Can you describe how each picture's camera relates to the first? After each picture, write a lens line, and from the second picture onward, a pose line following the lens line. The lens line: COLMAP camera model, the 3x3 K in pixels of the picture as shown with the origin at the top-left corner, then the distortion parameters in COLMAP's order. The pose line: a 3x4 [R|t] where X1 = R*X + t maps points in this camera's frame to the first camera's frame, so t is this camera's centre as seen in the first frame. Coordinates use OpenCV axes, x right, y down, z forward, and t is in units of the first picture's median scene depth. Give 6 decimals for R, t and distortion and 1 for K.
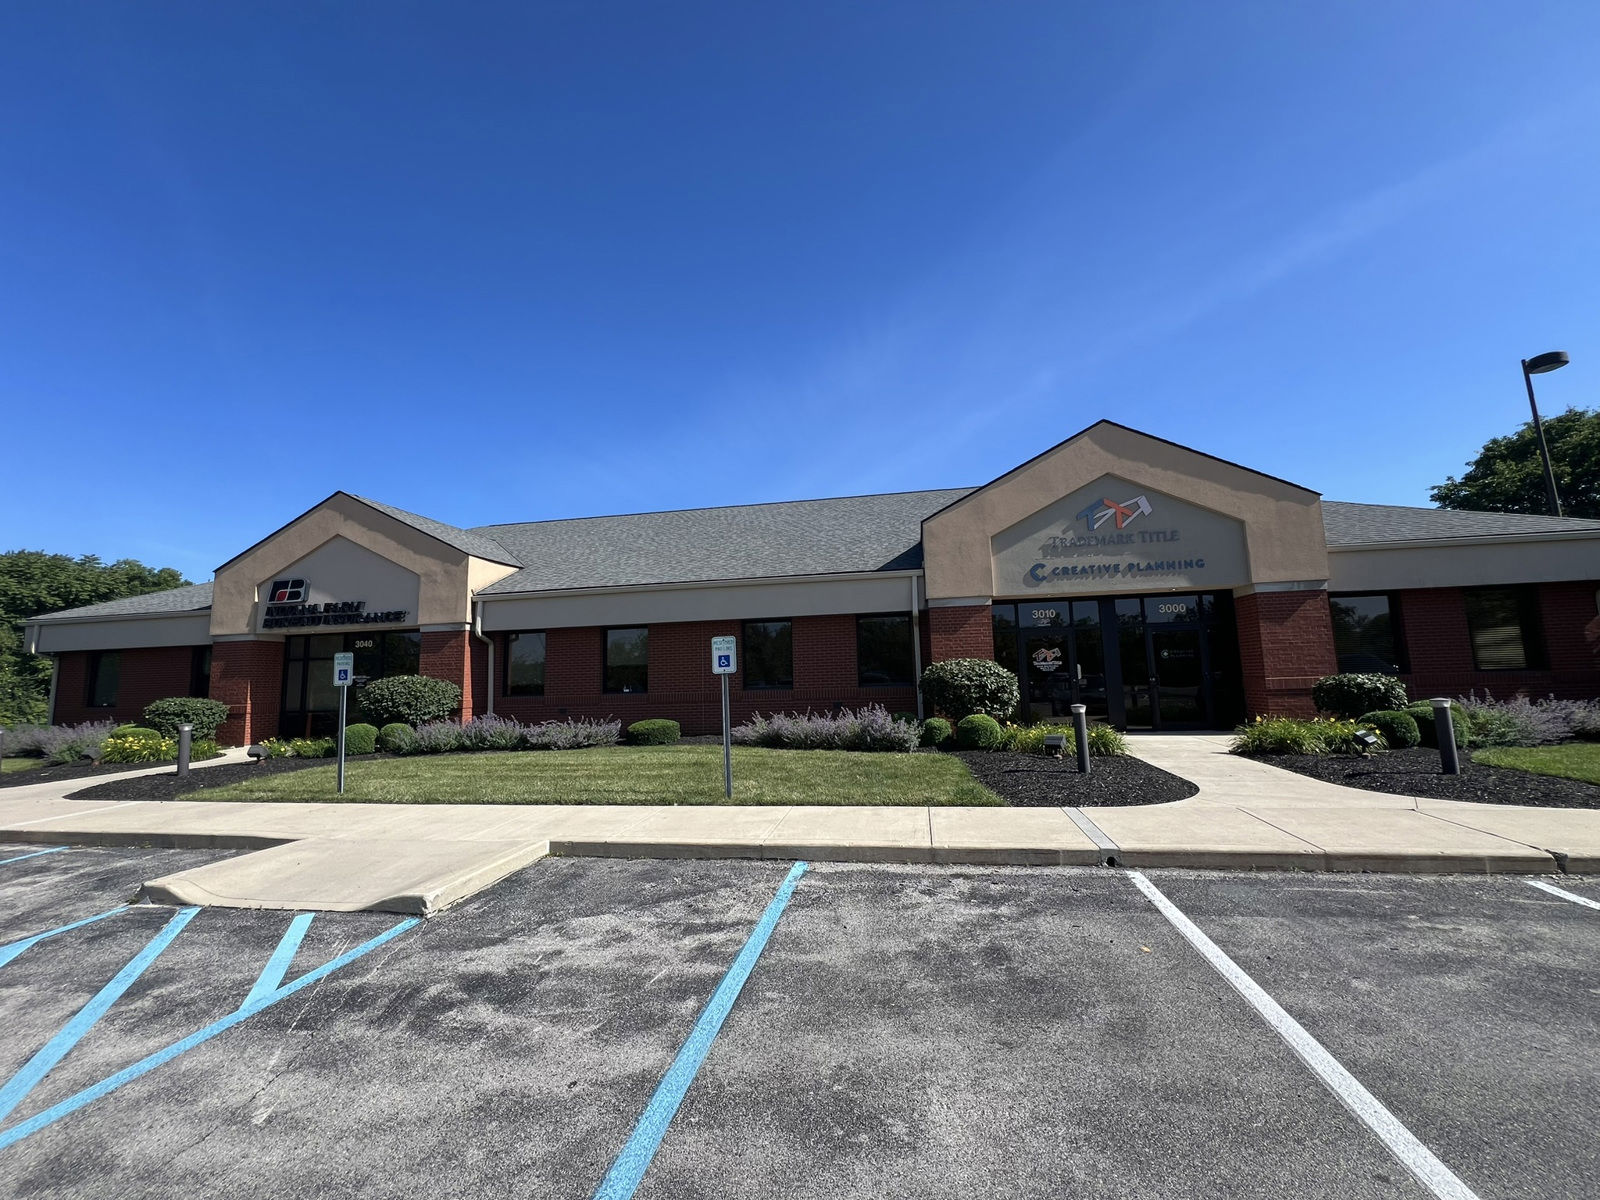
lens RADIAL K [[643.0, 0, 800.0], [0, 643.0, 600.0], [0, 0, 1]] dist [0.000492, 0.000264]
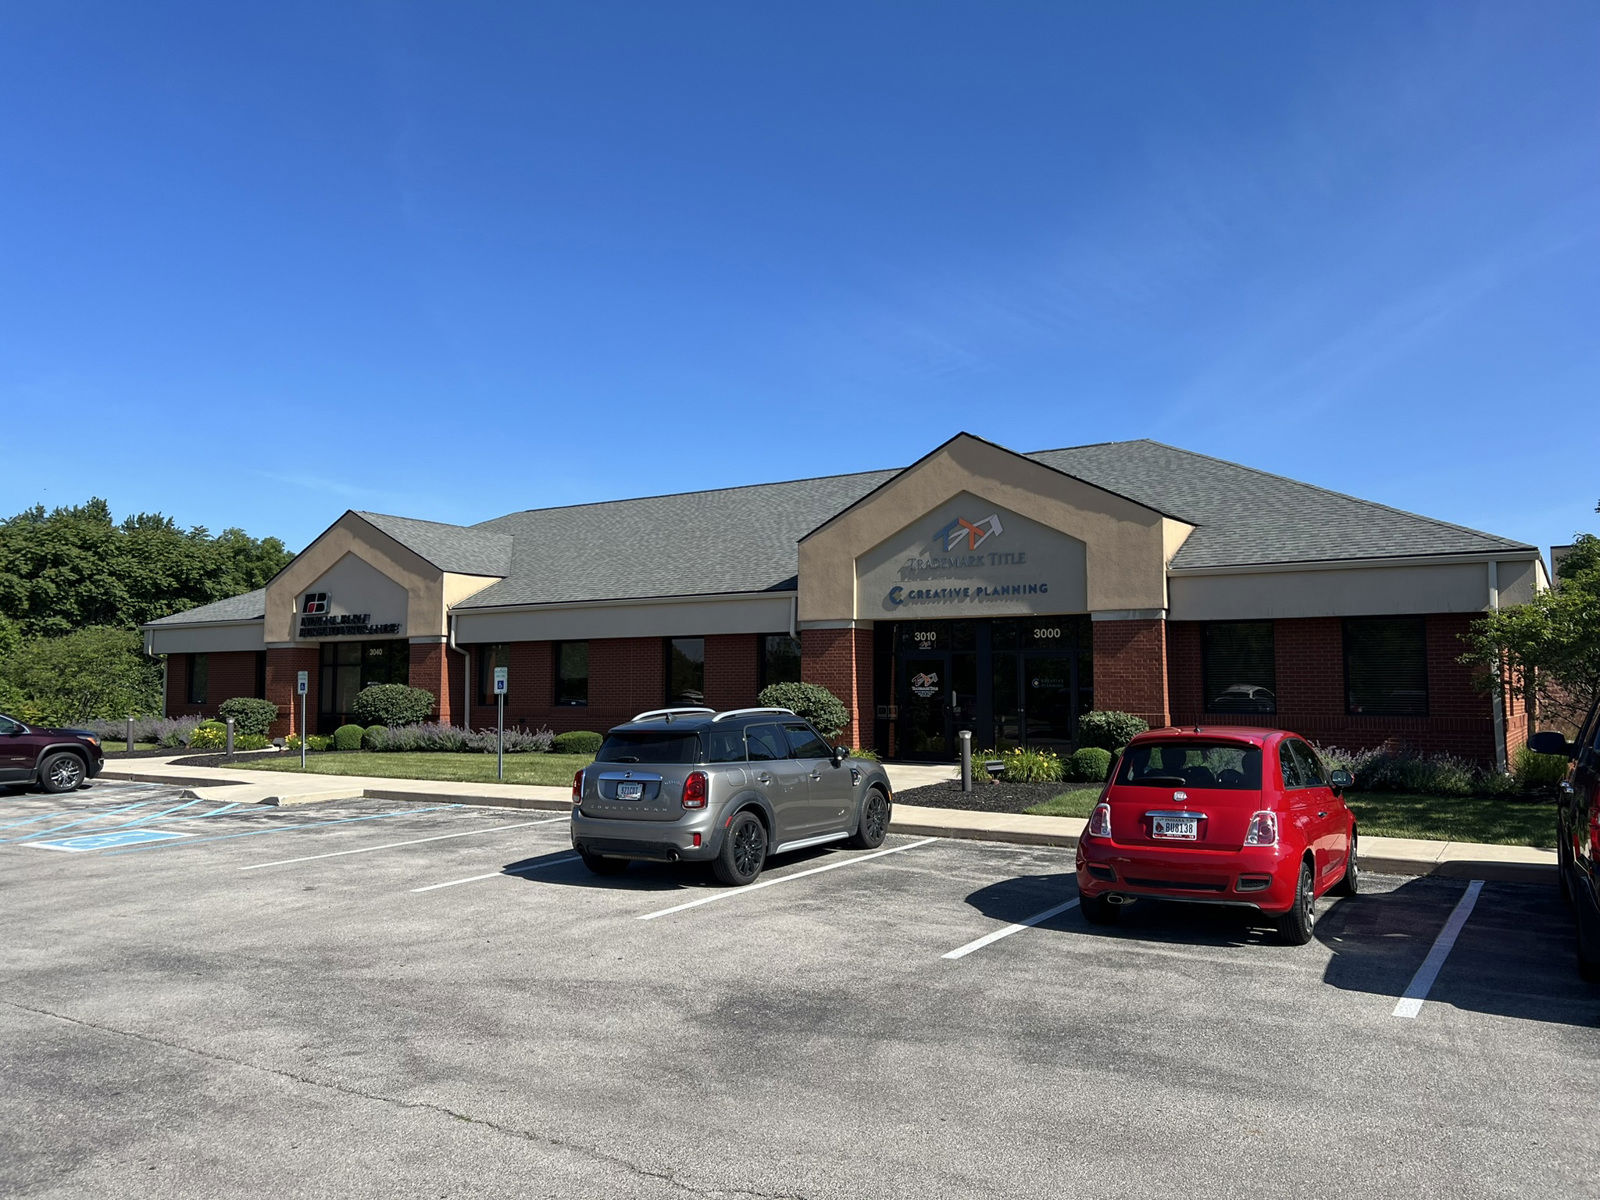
lens RADIAL K [[1207.1, 0, 775.9], [0, 1207.1, 602.1], [0, 0, 1]] dist [0.114556, -0.192592]
pose [[0.918512, 0.000232, -0.395394, 0.852897], [0.021082, 0.998549, 0.049562, -0.117561], [0.394832, -0.053859, 0.917173, -0.684157]]
